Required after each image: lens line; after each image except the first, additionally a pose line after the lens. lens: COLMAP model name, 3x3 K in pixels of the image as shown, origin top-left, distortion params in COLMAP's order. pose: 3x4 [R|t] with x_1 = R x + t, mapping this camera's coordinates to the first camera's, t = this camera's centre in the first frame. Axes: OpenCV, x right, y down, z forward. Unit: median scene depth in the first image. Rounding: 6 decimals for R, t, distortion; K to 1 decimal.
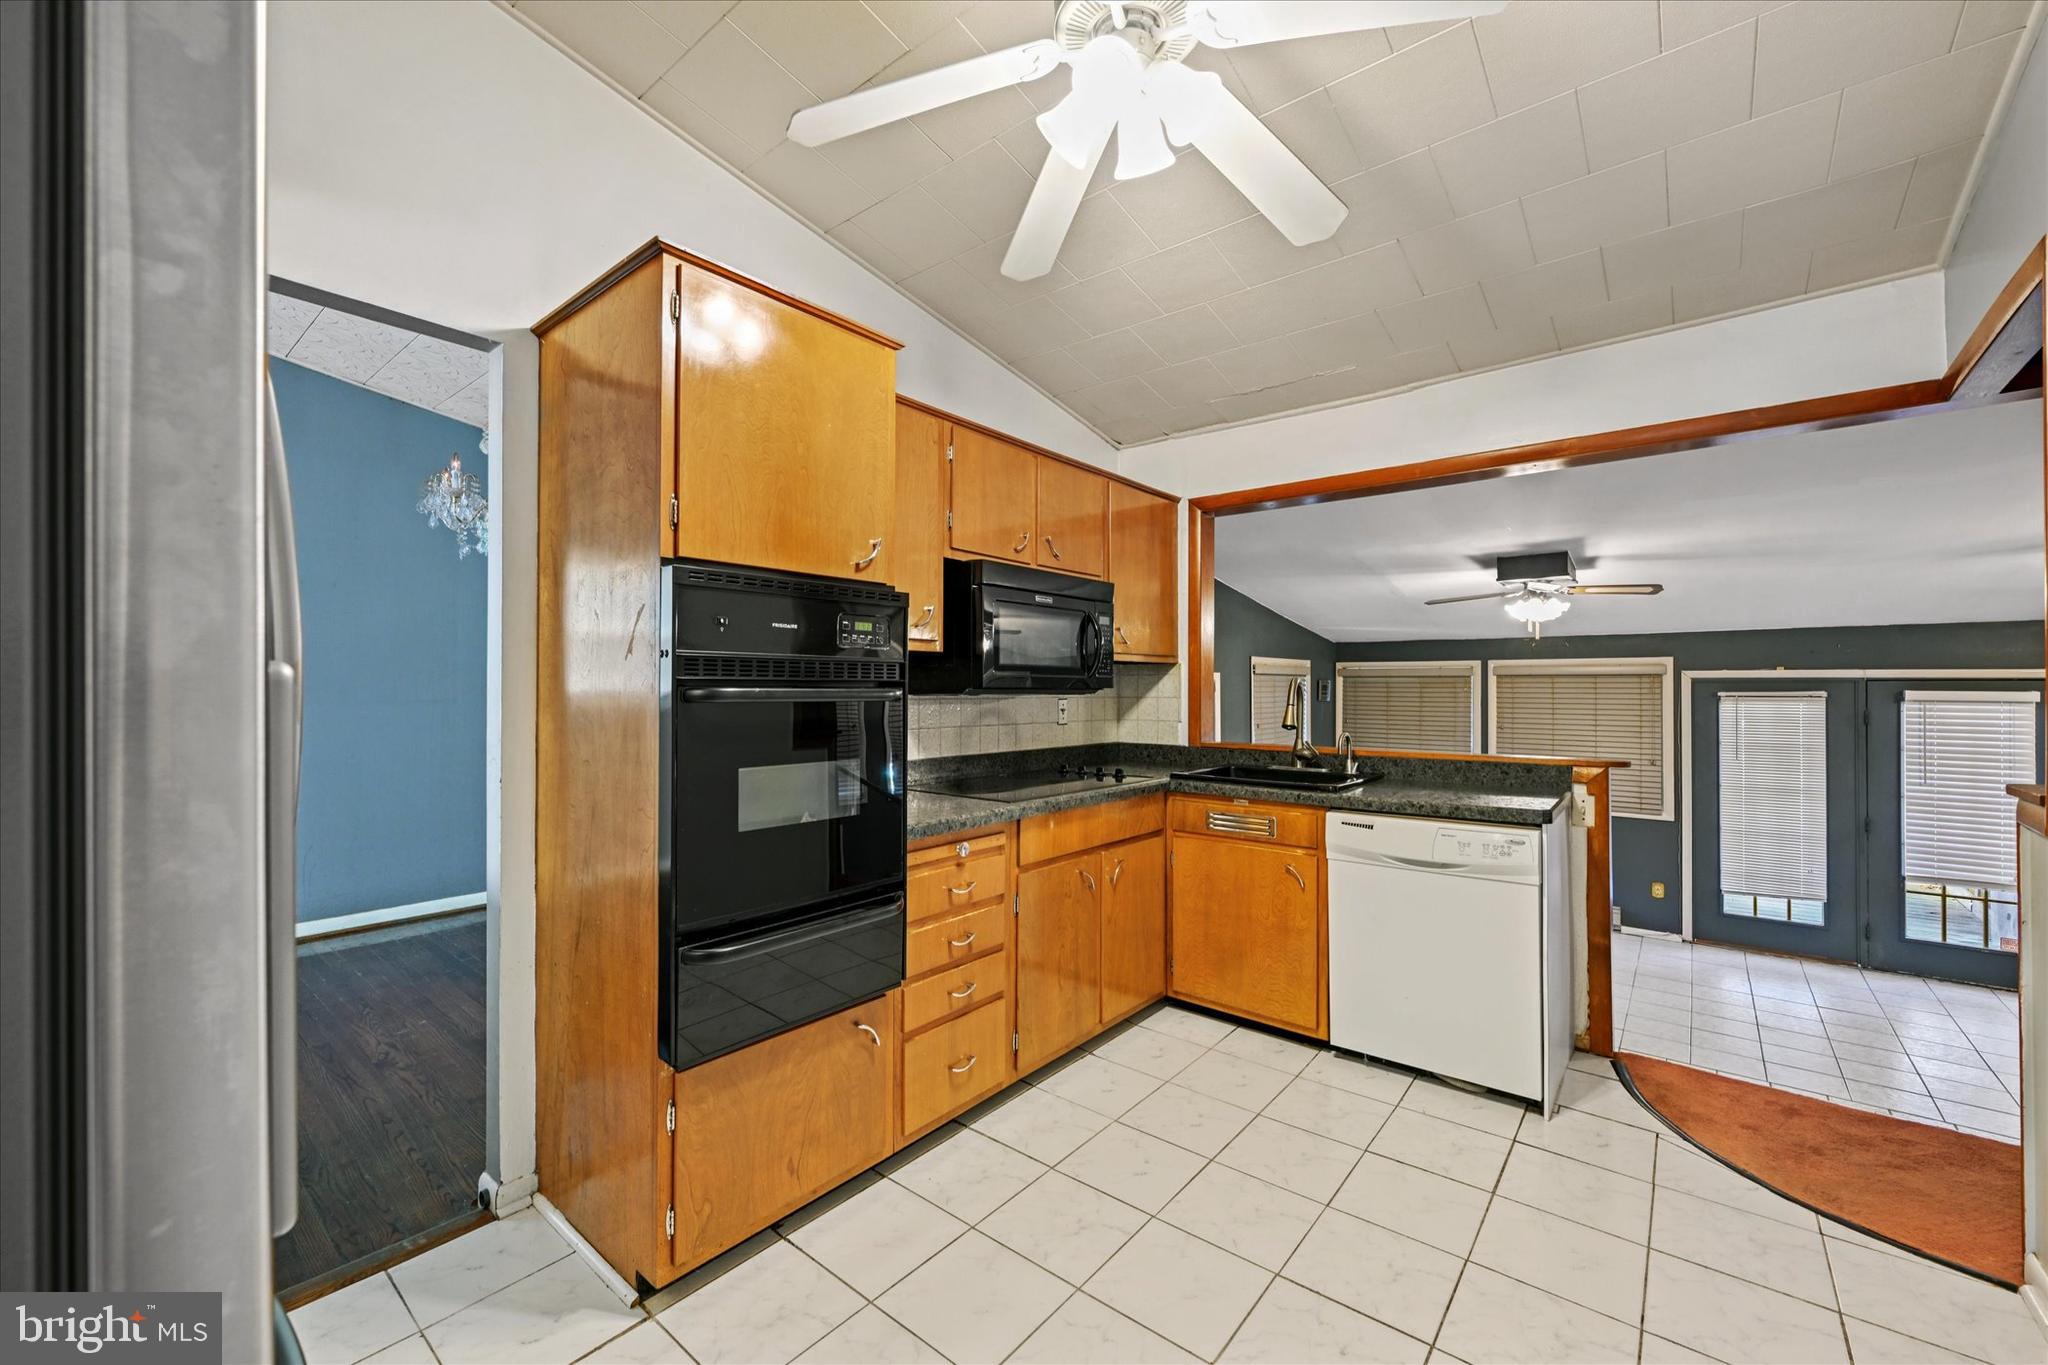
lens RADIAL K [[828.4, 0, 1027.3], [0, 828.4, 682.3], [0, 0, 1]] dist [-0.002053, 0.000076]
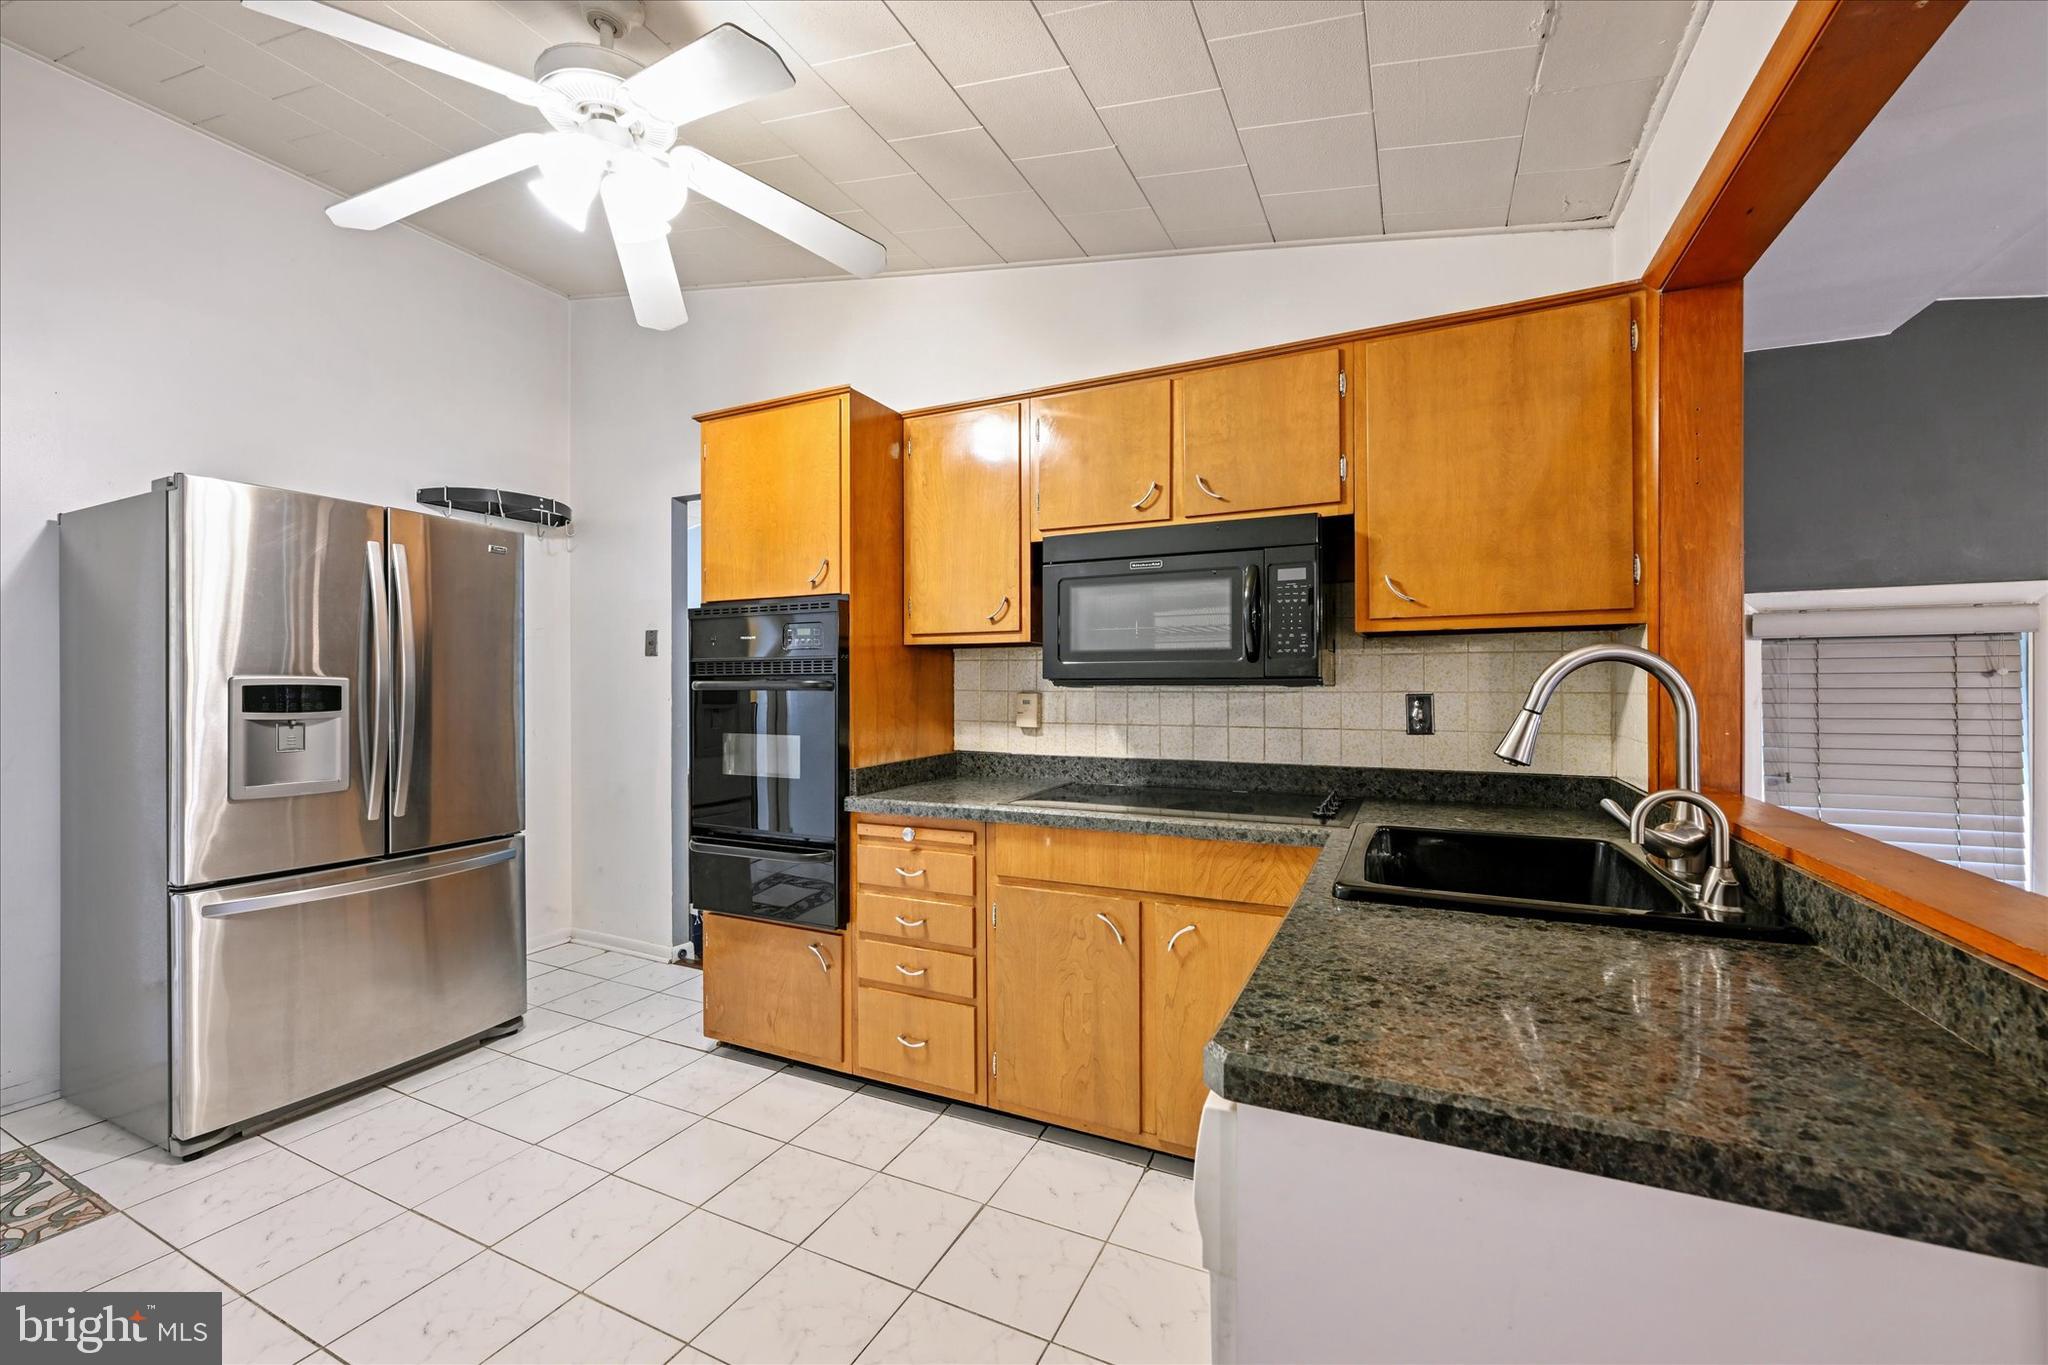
lens RADIAL K [[828.4, 0, 1013.9], [0, 828.4, 684.0], [0, 0, 1]] dist [-0.002053, 0.000076]
pose [[0.219176, -0.003000, -0.975681, 0.802497], [0.011172, 0.999937, -0.000565, 0.012274], [0.975621, -0.010776, 0.219195, 0.747997]]
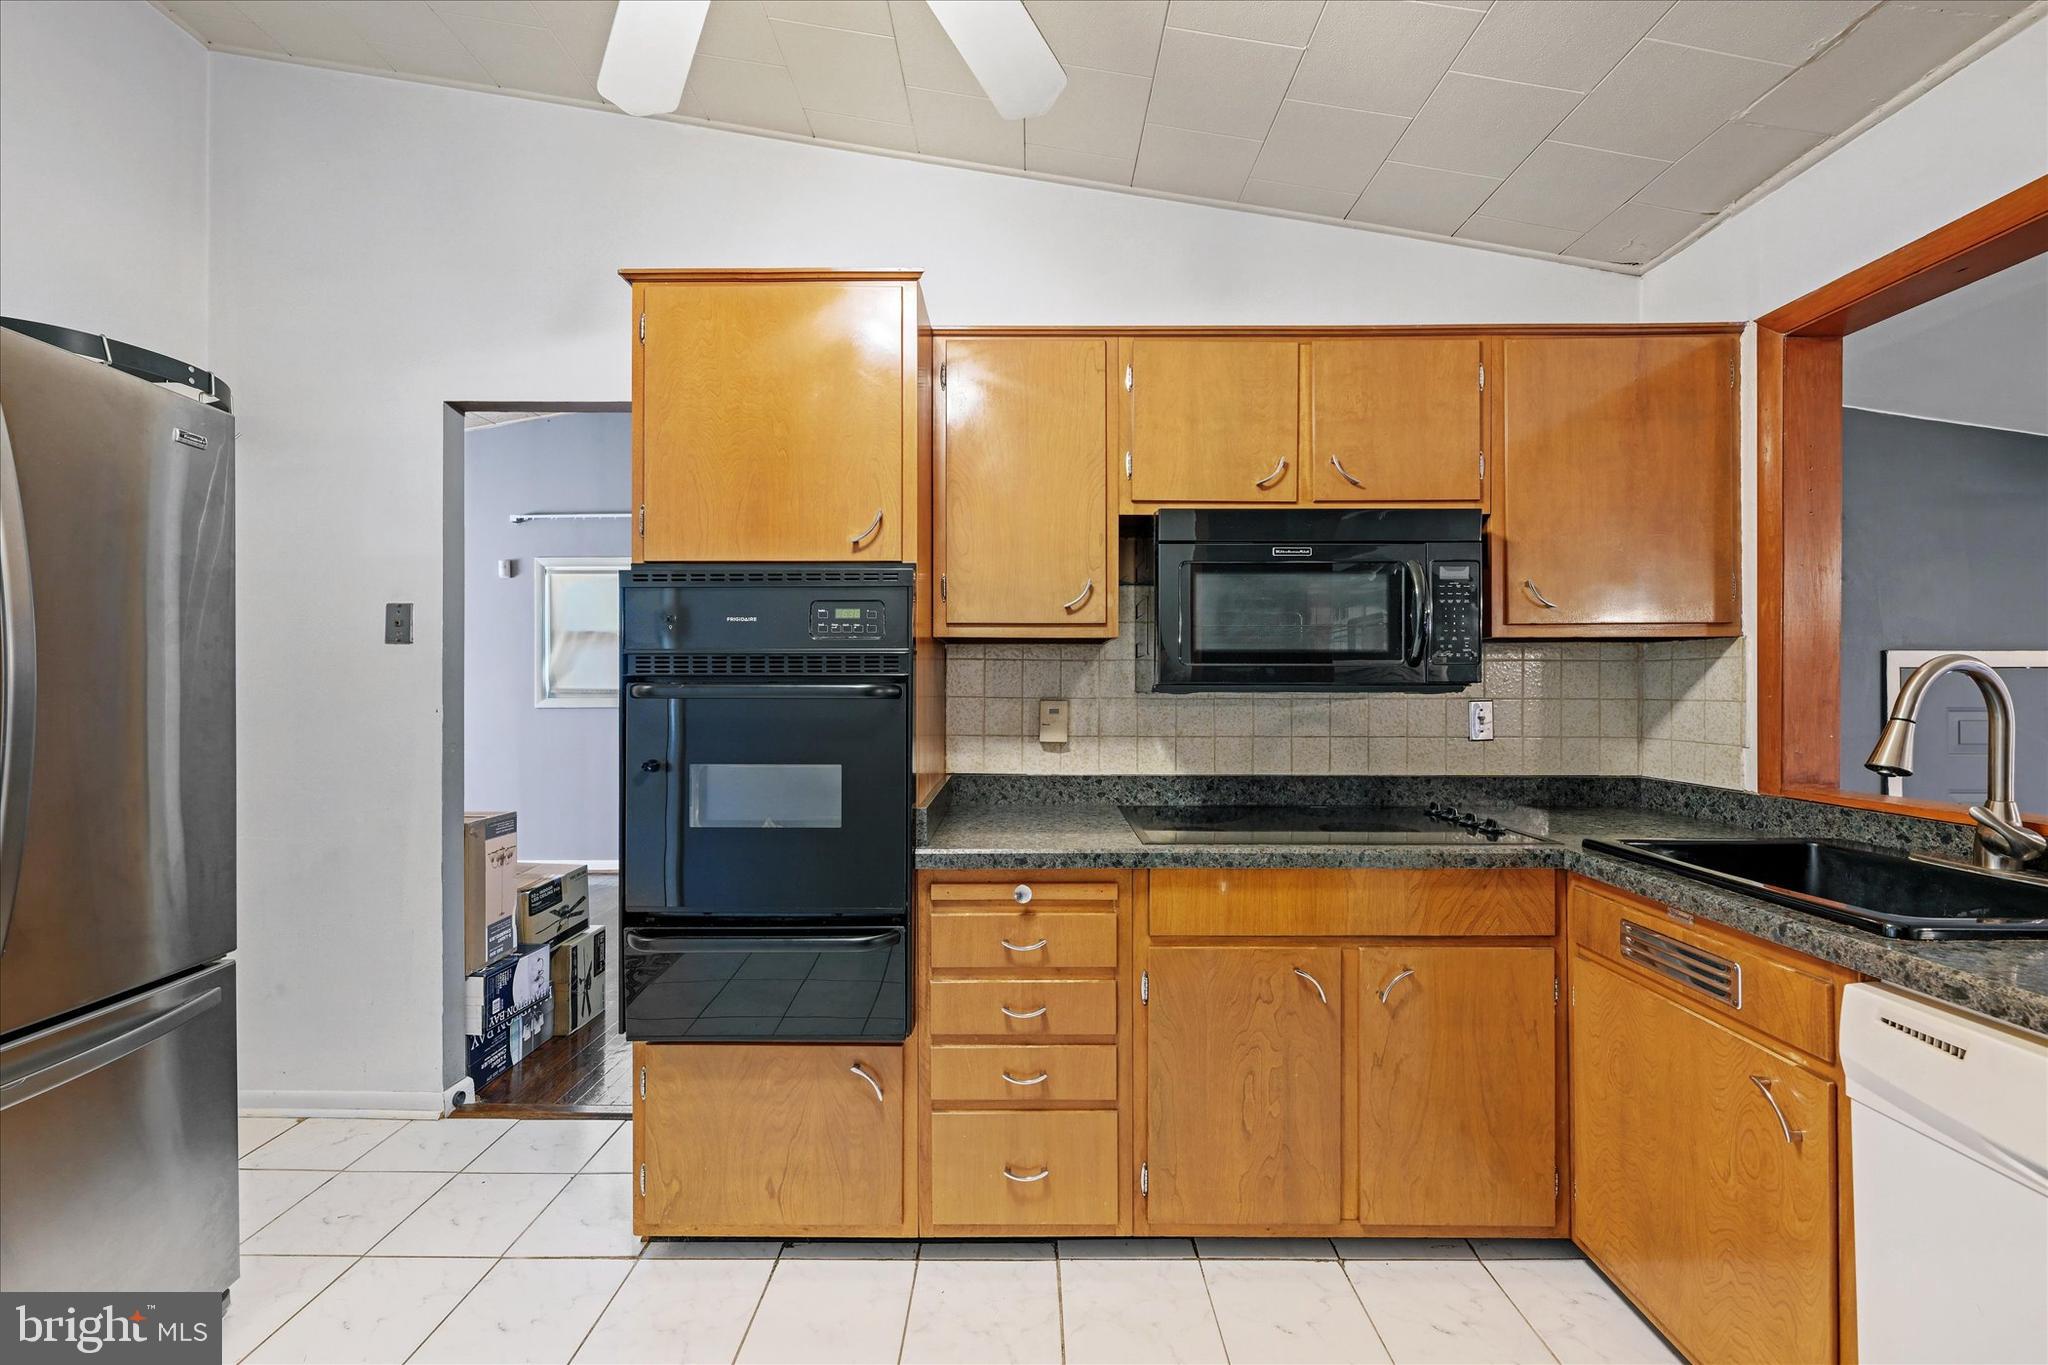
lens RADIAL K [[828.4, 0, 1017.7], [0, 828.4, 684.5], [0, 0, 1]] dist [-0.002053, 0.000076]
pose [[0.623446, -0.004002, -0.781856, 0.431550], [0.007323, 0.999973, 0.000721, 0.005956], [0.781832, -0.006175, 0.623459, 0.429879]]
